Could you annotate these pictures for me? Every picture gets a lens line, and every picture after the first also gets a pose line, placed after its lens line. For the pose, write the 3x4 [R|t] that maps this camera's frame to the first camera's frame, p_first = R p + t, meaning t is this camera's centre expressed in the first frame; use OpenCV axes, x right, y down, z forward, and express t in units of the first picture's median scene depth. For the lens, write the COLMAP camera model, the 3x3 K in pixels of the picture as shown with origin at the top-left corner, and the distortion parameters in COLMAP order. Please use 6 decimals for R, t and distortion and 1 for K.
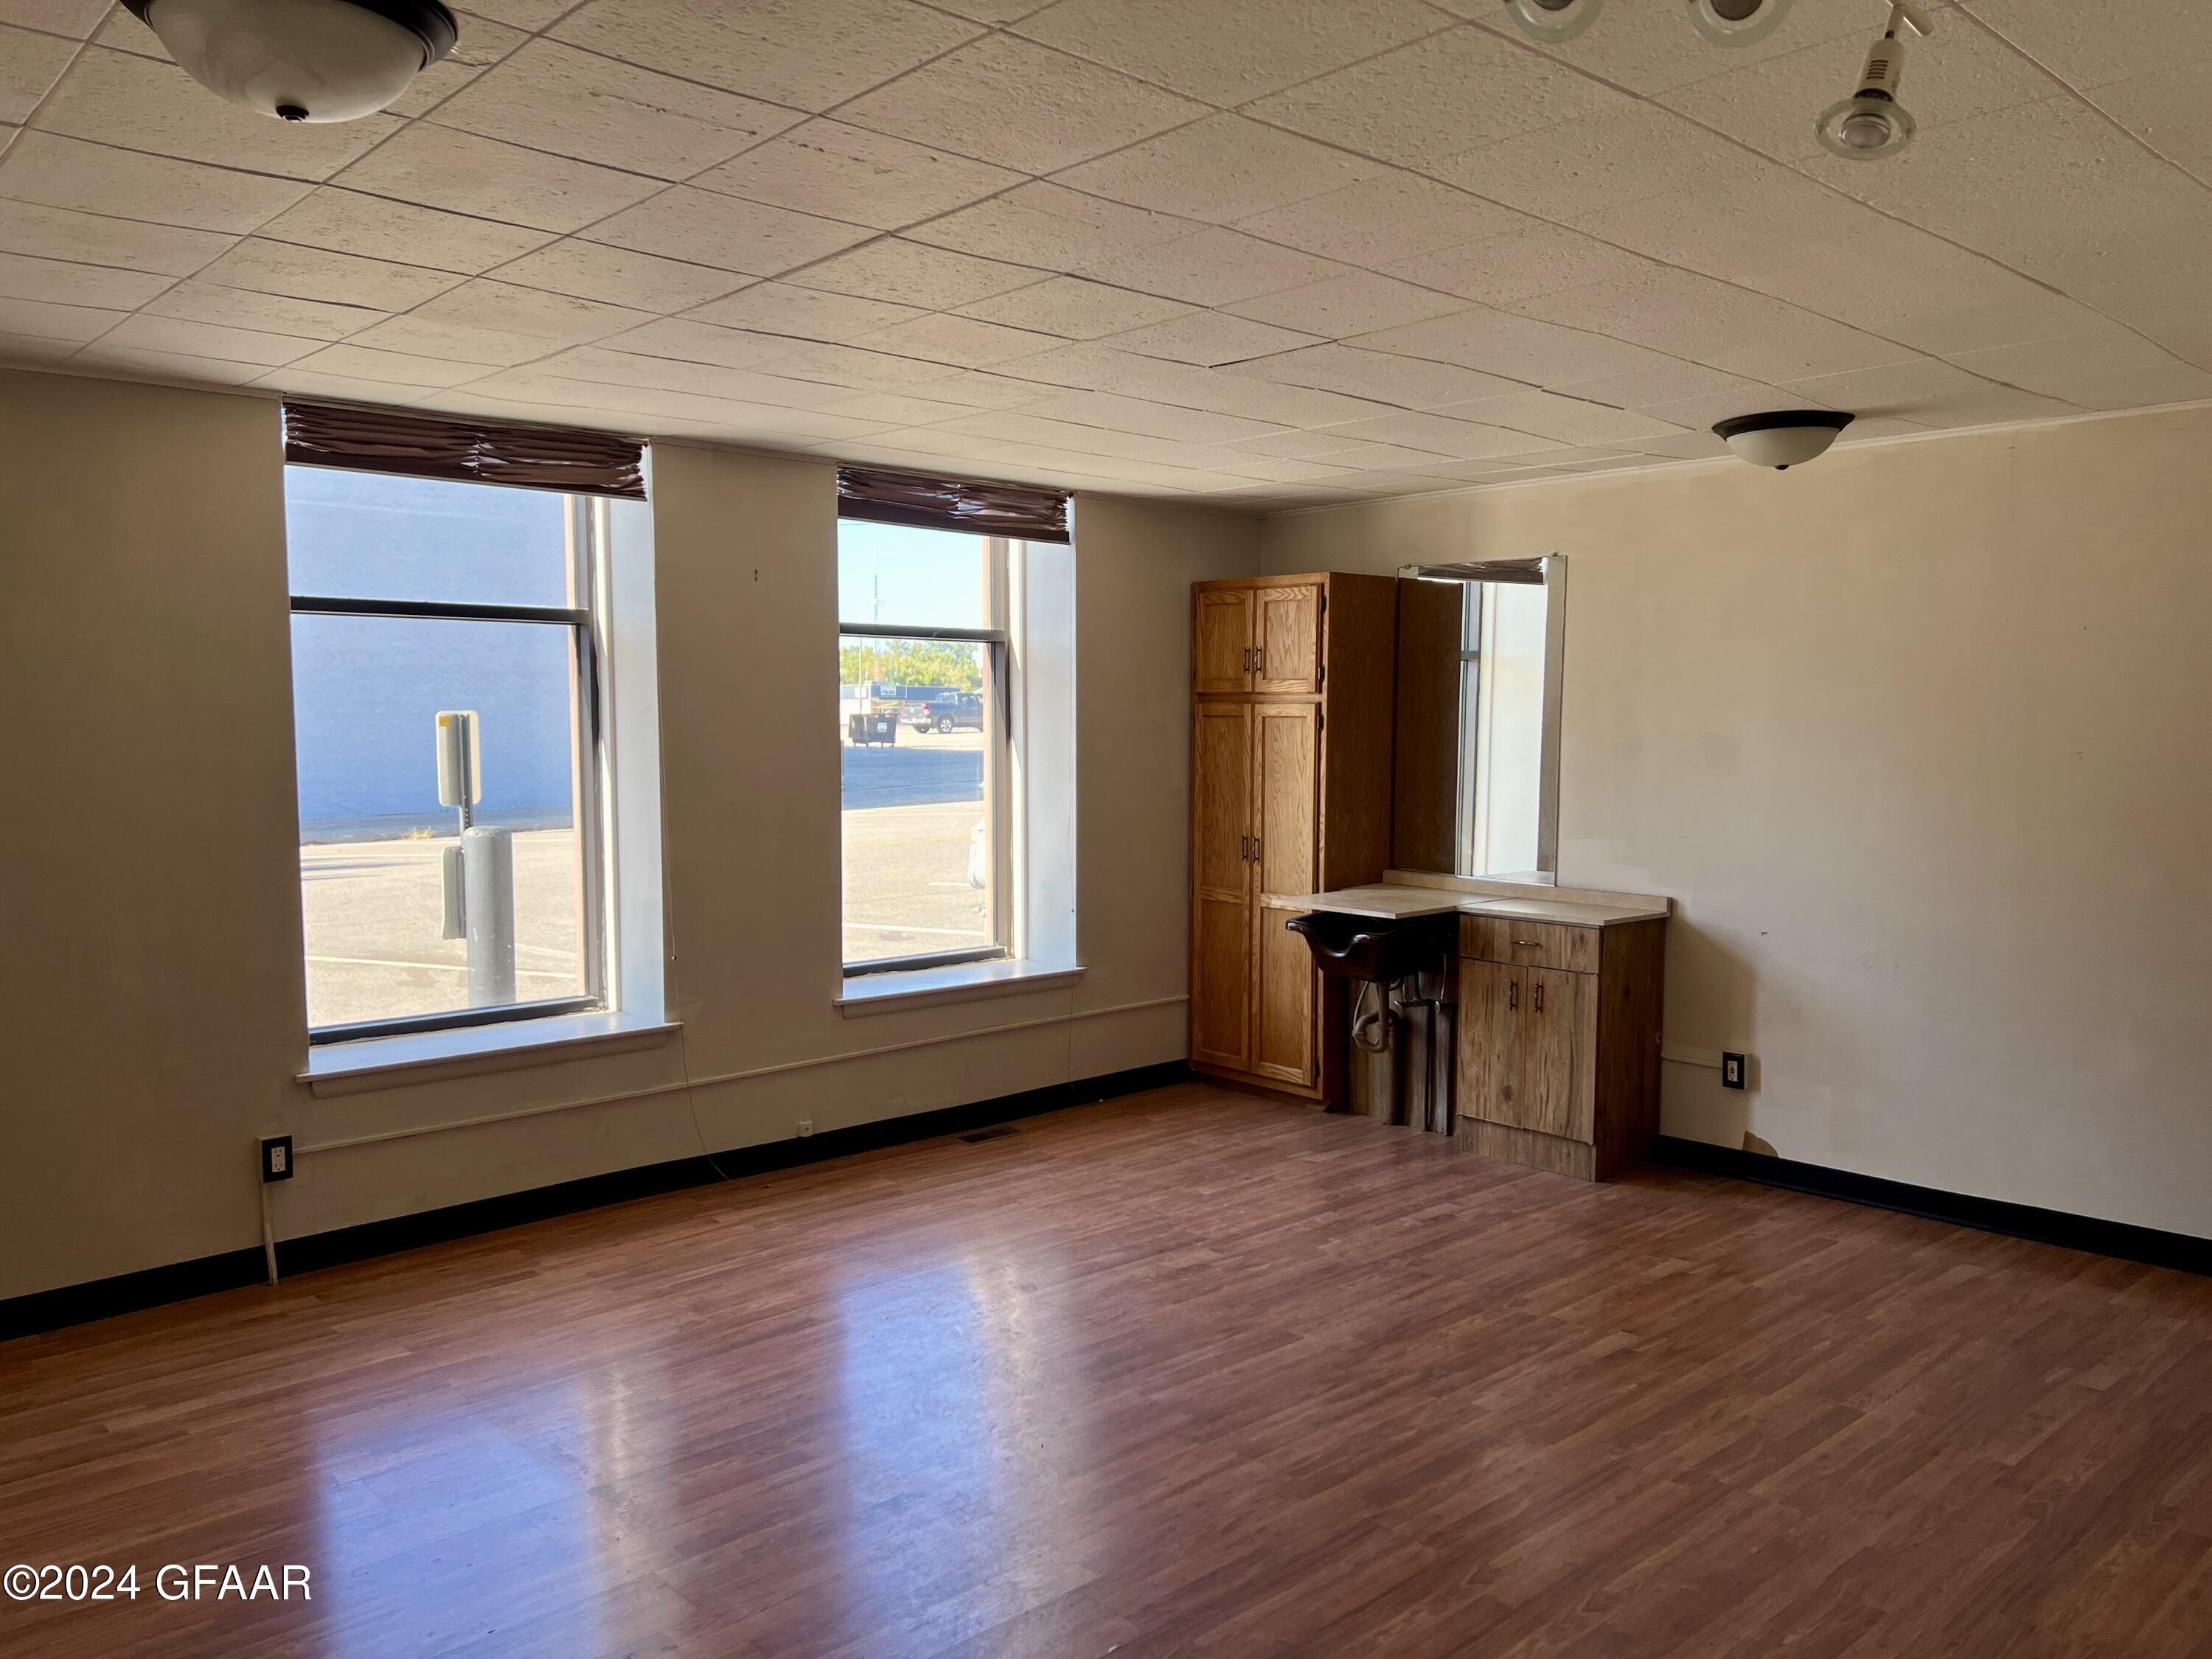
lens RADIAL K [[1676.2, 0, 1109.4], [0, 1676.2, 836.2], [0, 0, 1]] dist [0.073224, -0.077297]
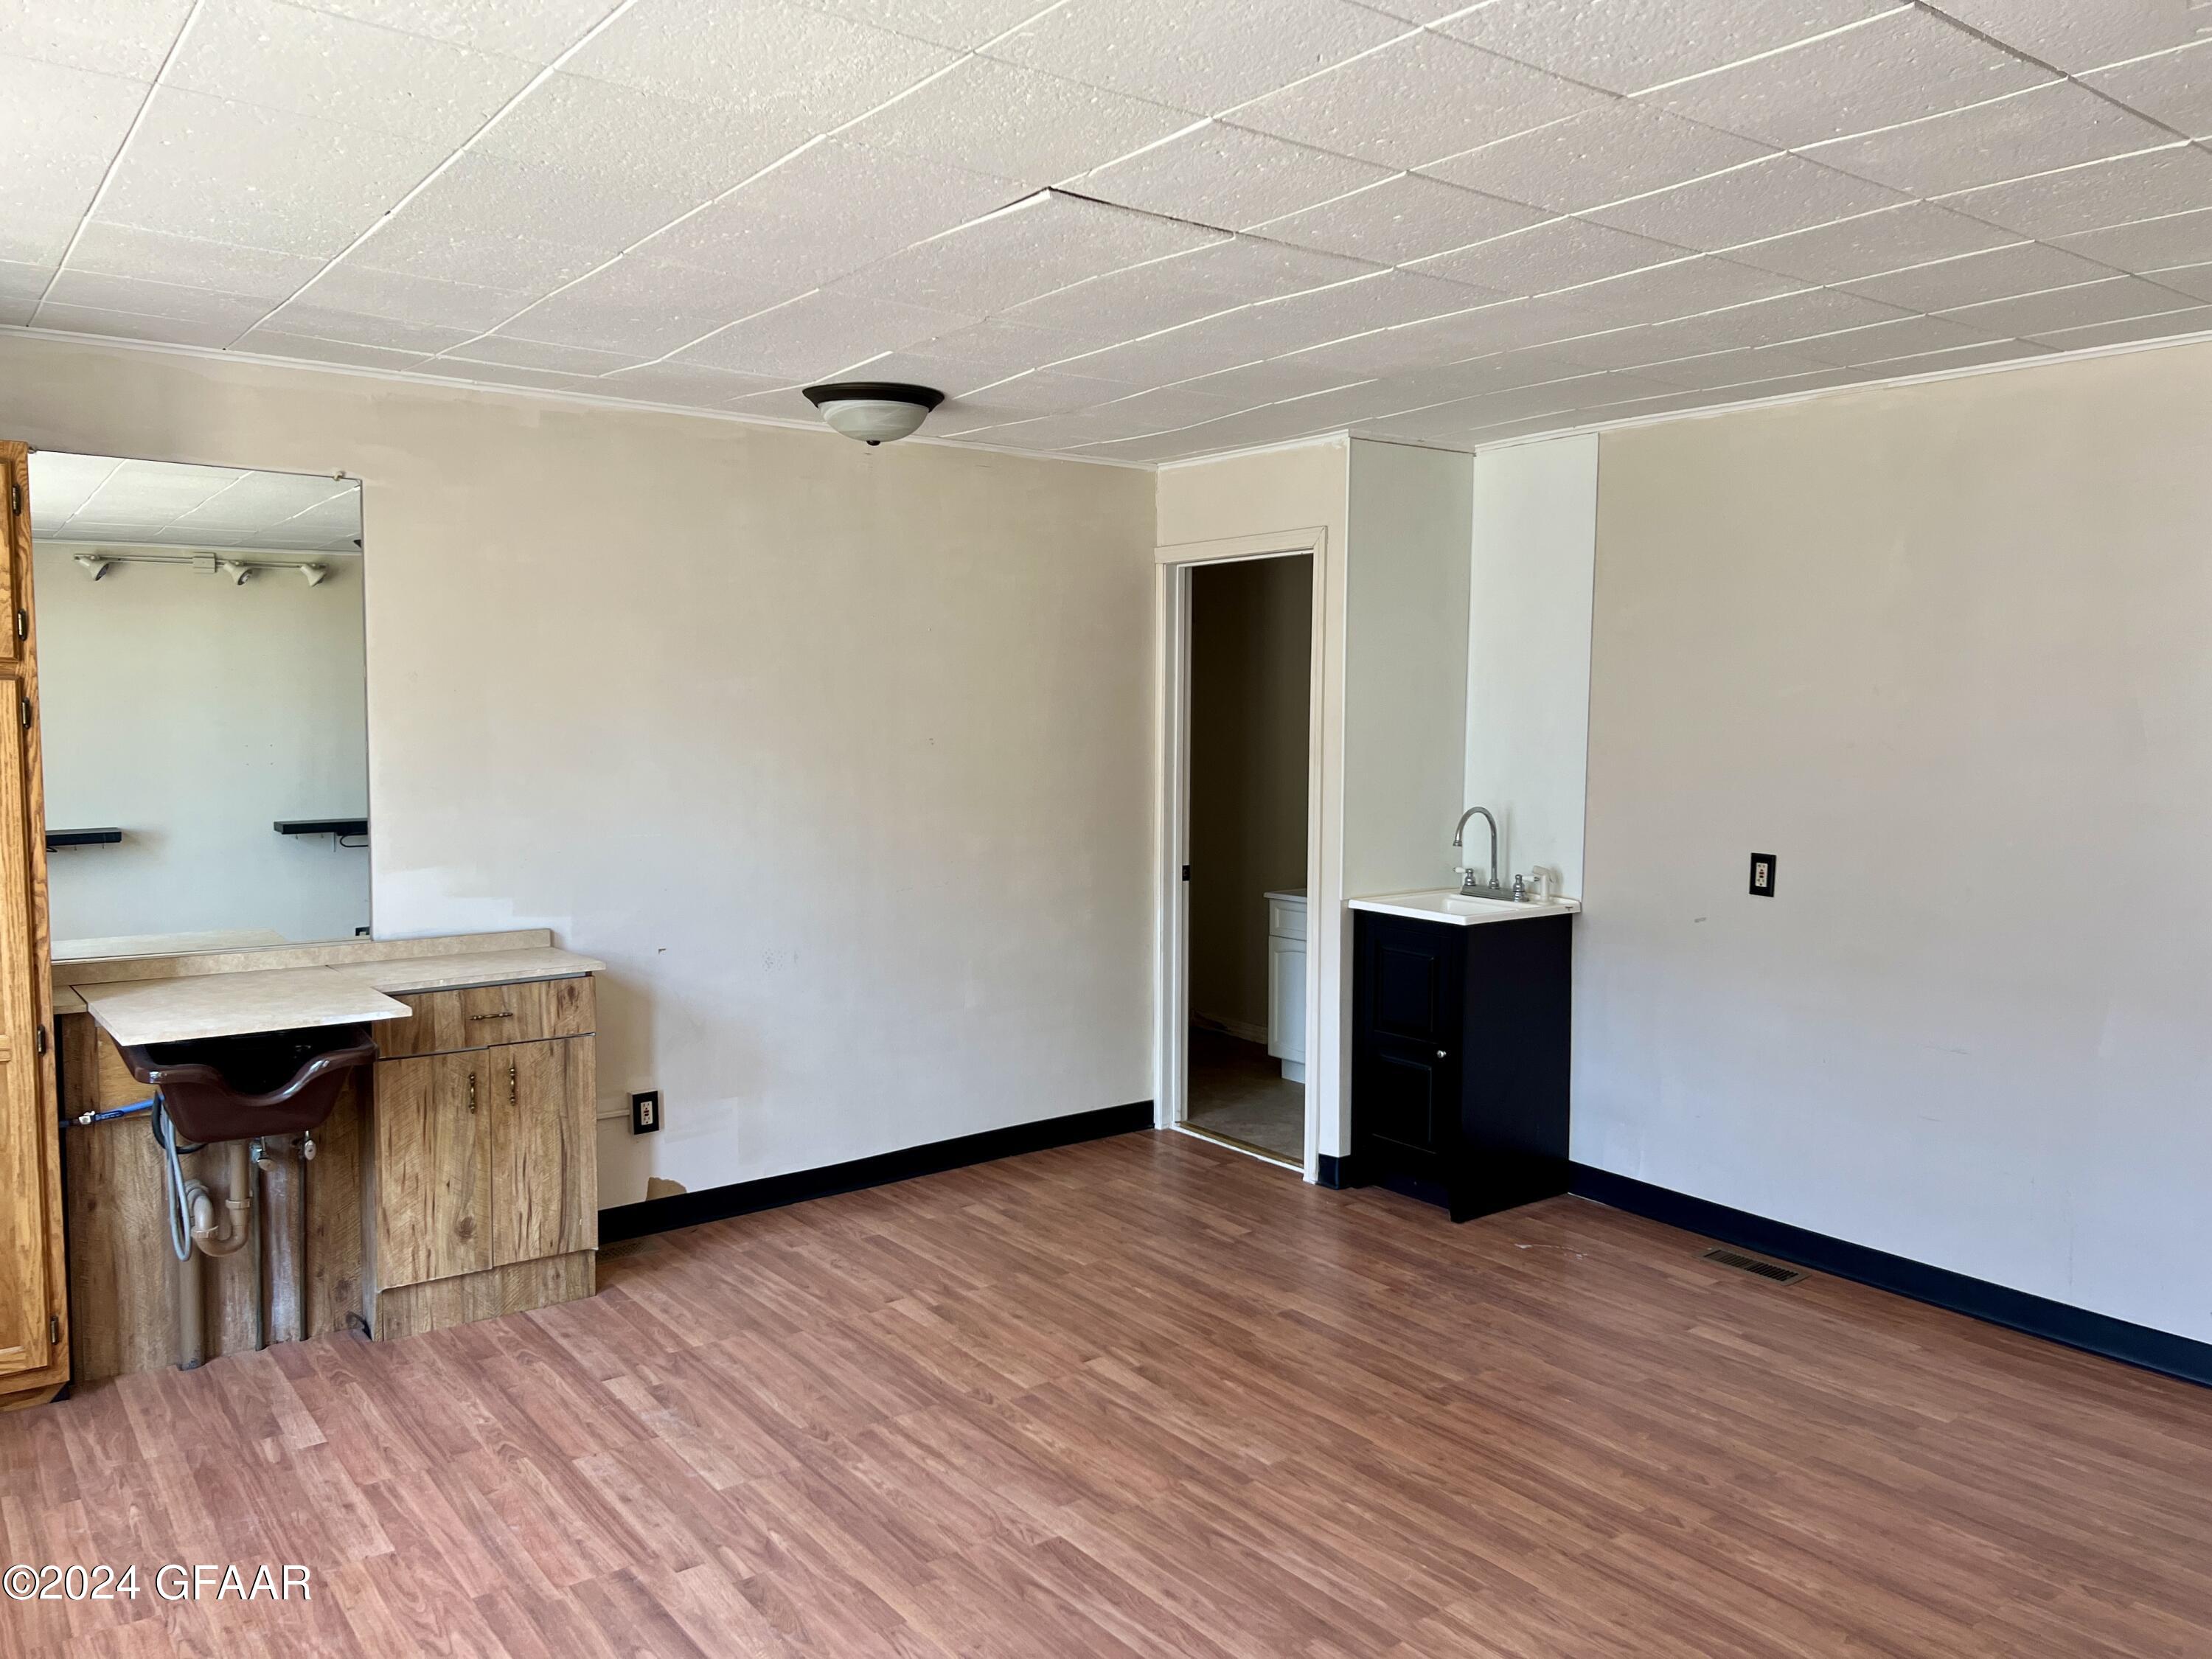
lens RADIAL K [[1676.2, 0, 1117.6], [0, 1676.2, 829.8], [0, 0, 1]] dist [0.073224, -0.077297]
pose [[0.089003, -0.081337, 0.992705, -0.472246], [0.068803, 0.994782, 0.075338, -0.056089], [-0.993652, 0.061596, 0.094135, 0.685986]]
